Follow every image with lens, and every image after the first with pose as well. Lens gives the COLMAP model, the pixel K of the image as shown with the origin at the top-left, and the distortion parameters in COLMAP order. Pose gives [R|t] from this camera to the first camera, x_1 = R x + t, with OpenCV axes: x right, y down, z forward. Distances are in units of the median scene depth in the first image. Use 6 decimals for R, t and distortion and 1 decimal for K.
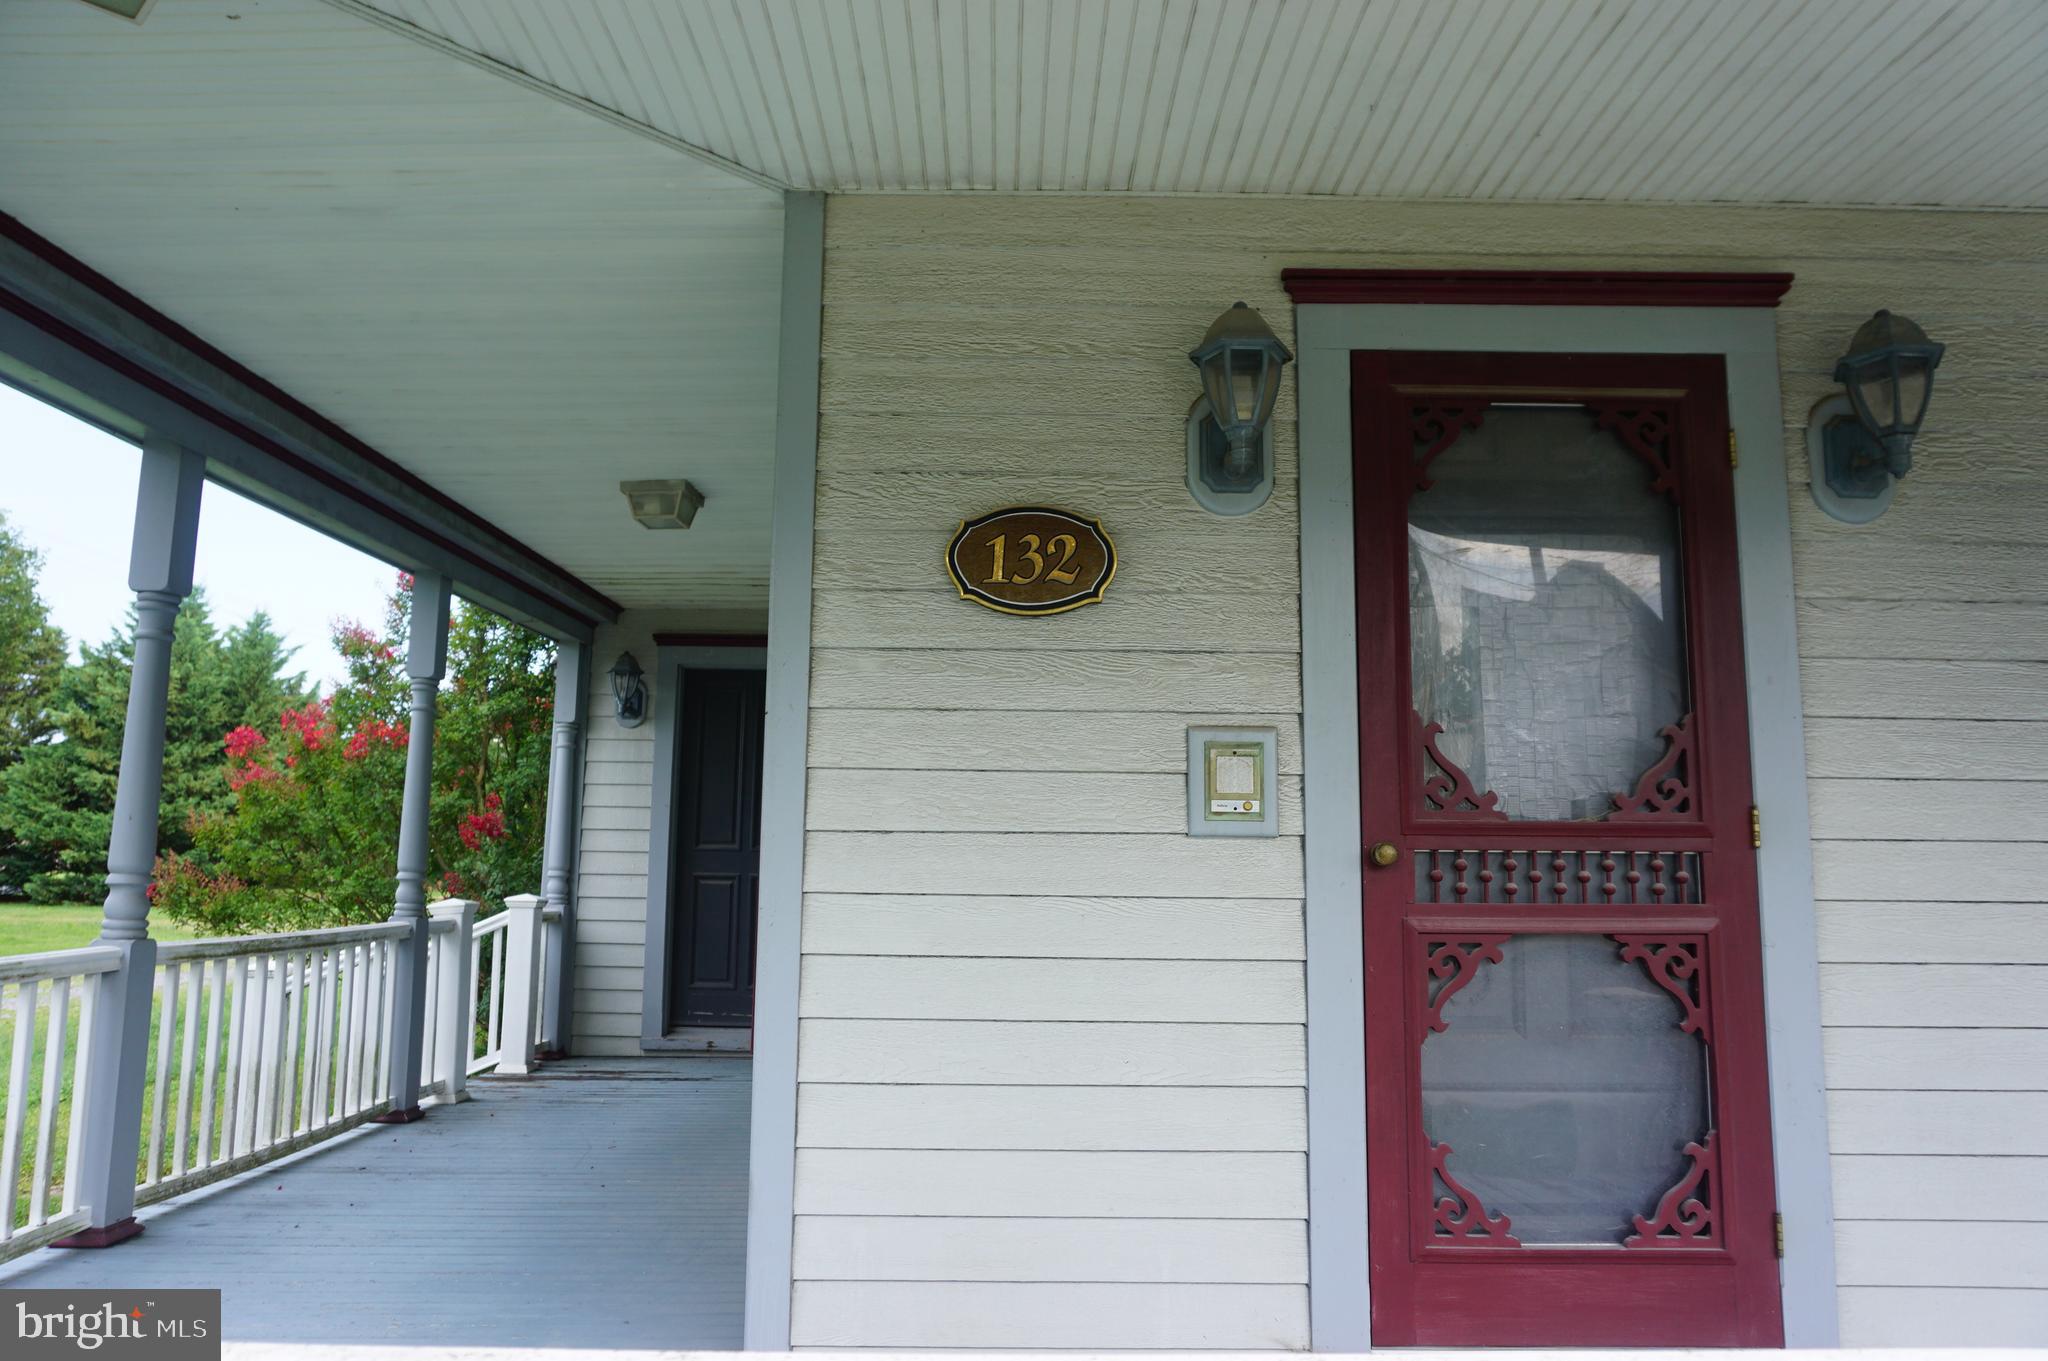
lens RADIAL K [[1390.2, 0, 1024.0], [0, 1390.2, 680.5], [0, 0, 1]] dist [-0.001776, -0.000410]
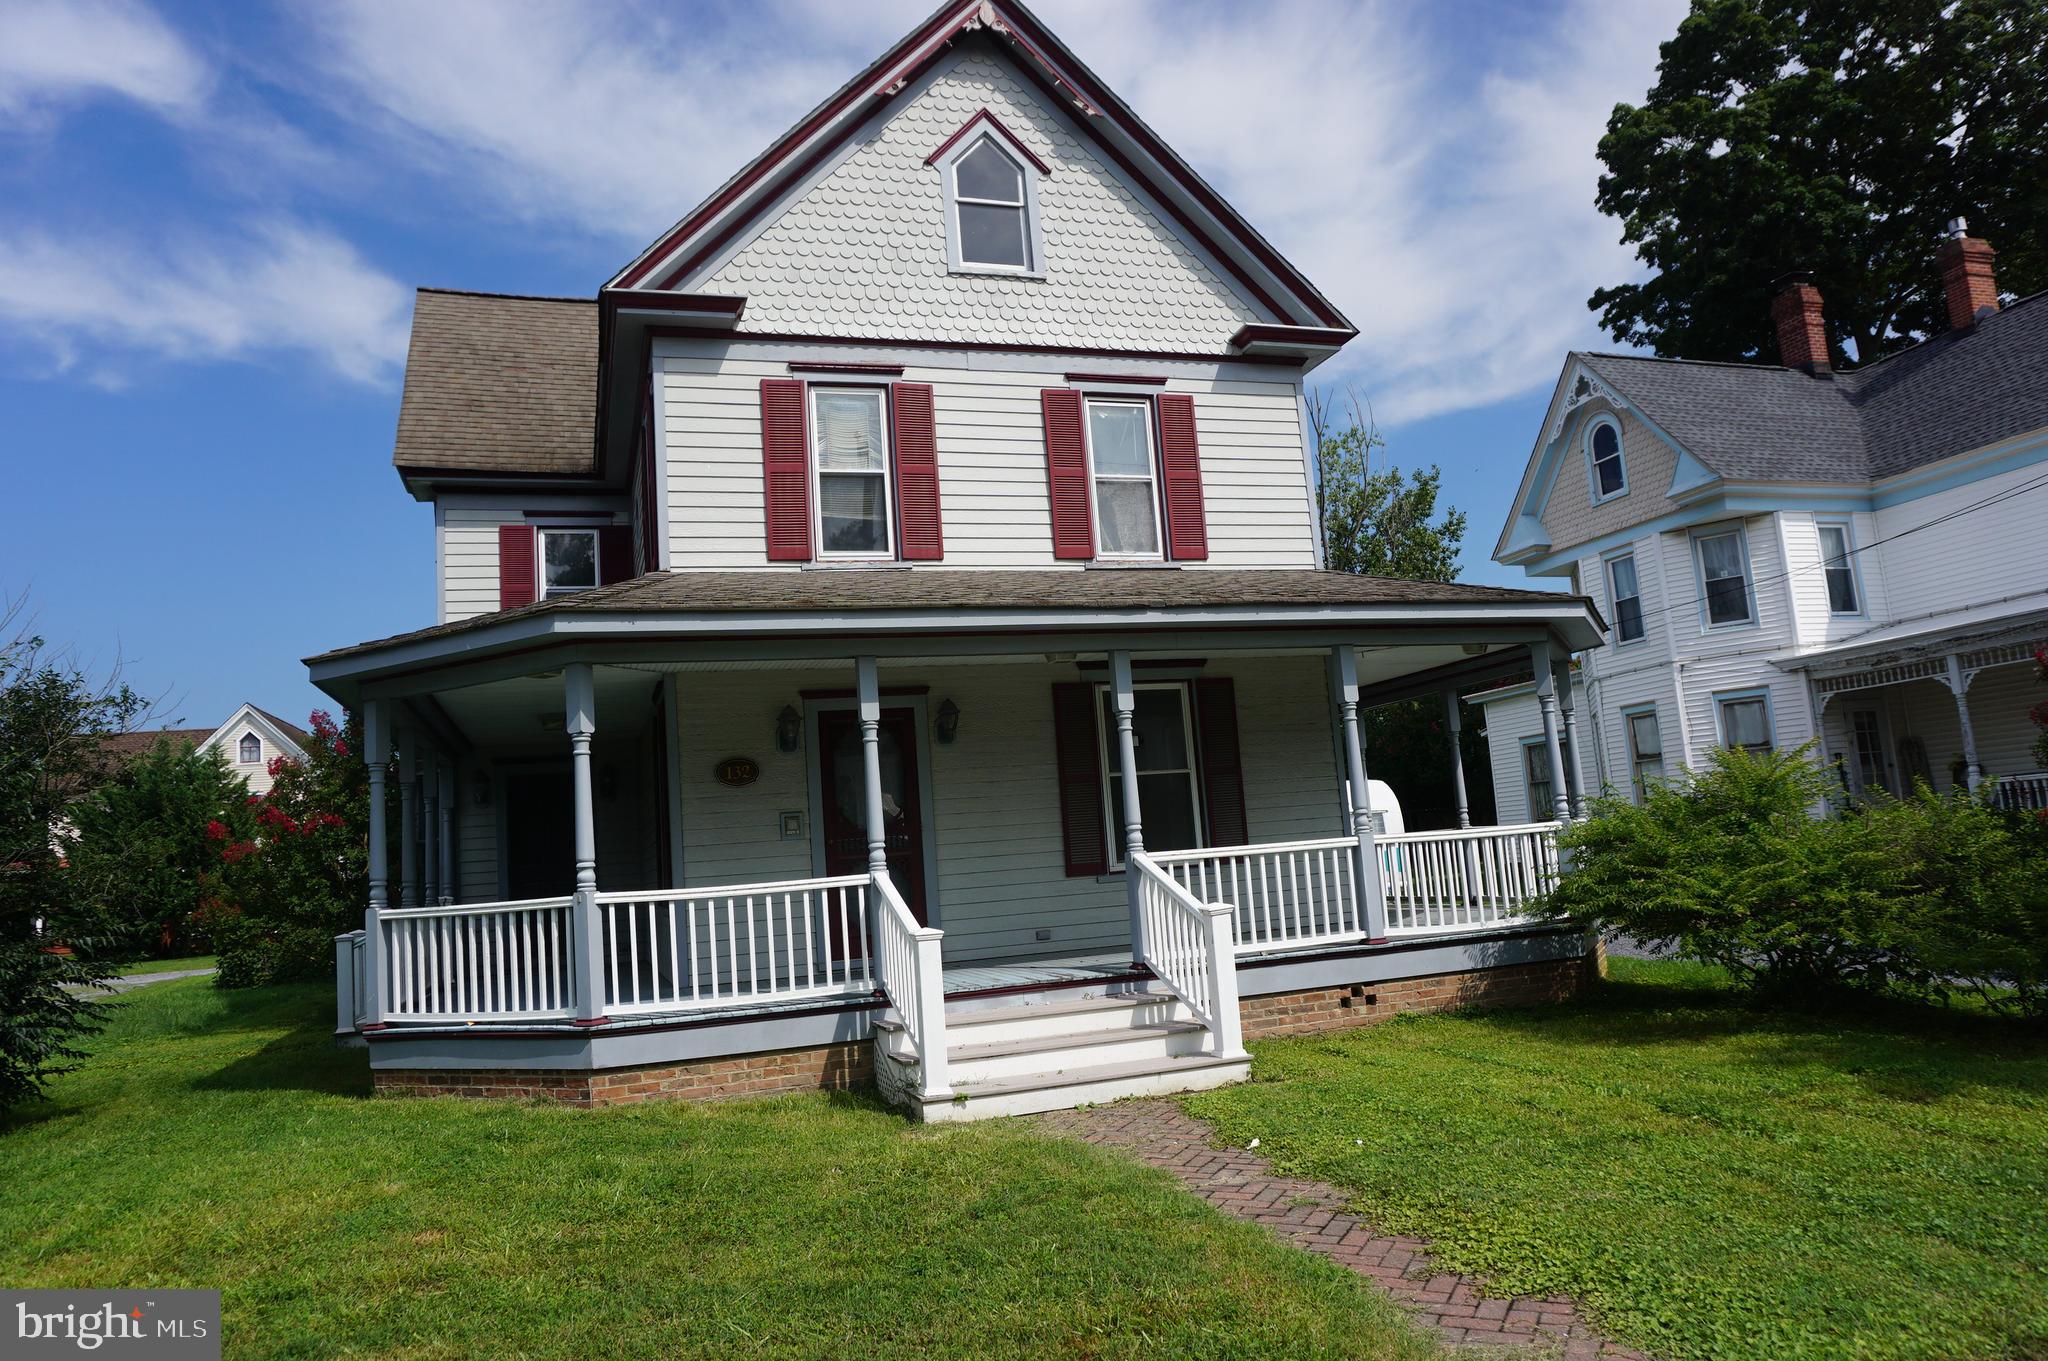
lens RADIAL K [[1390.2, 0, 1024.0], [0, 1390.2, 680.5], [0, 0, 1]] dist [-0.001776, -0.000410]
pose [[0.950163, -0.041162, 0.309023, -0.412085], [0.042286, 0.999101, 0.003061, -0.313569], [-0.308871, 0.010159, 0.951050, -2.862275]]
